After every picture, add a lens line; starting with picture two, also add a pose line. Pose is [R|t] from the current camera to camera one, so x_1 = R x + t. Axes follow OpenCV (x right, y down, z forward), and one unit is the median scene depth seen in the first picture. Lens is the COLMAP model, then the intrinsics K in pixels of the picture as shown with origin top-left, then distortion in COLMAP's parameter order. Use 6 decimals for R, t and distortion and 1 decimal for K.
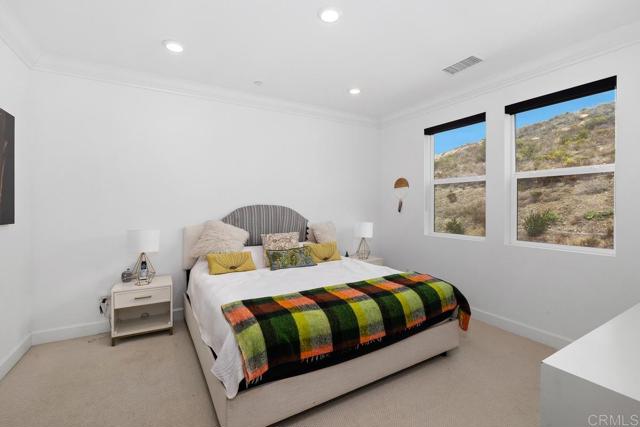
lens RADIAL K [[291.8, 0, 322.8], [0, 291.8, 207.3], [0, 0, 1]] dist [0.003185, 0.000891]
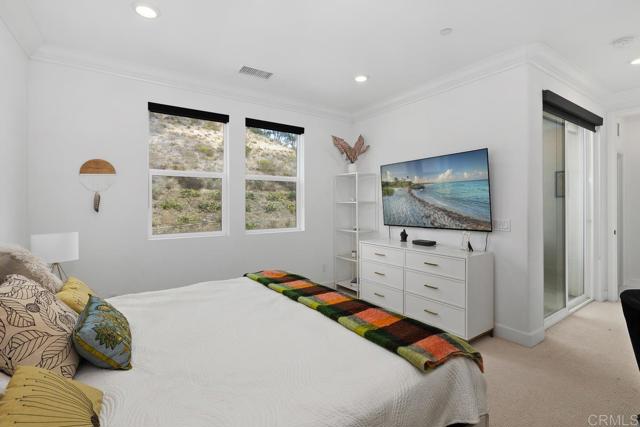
lens RADIAL K [[291.8, 0, 323.7], [0, 291.8, 202.7], [0, 0, 1]] dist [0.003185, 0.000891]
pose [[-0.056464, -0.010646, 0.998348, -0.516426], [0.004807, 0.999929, 0.010935, -0.010551], [-0.998393, 0.005416, -0.056409, 0.667459]]
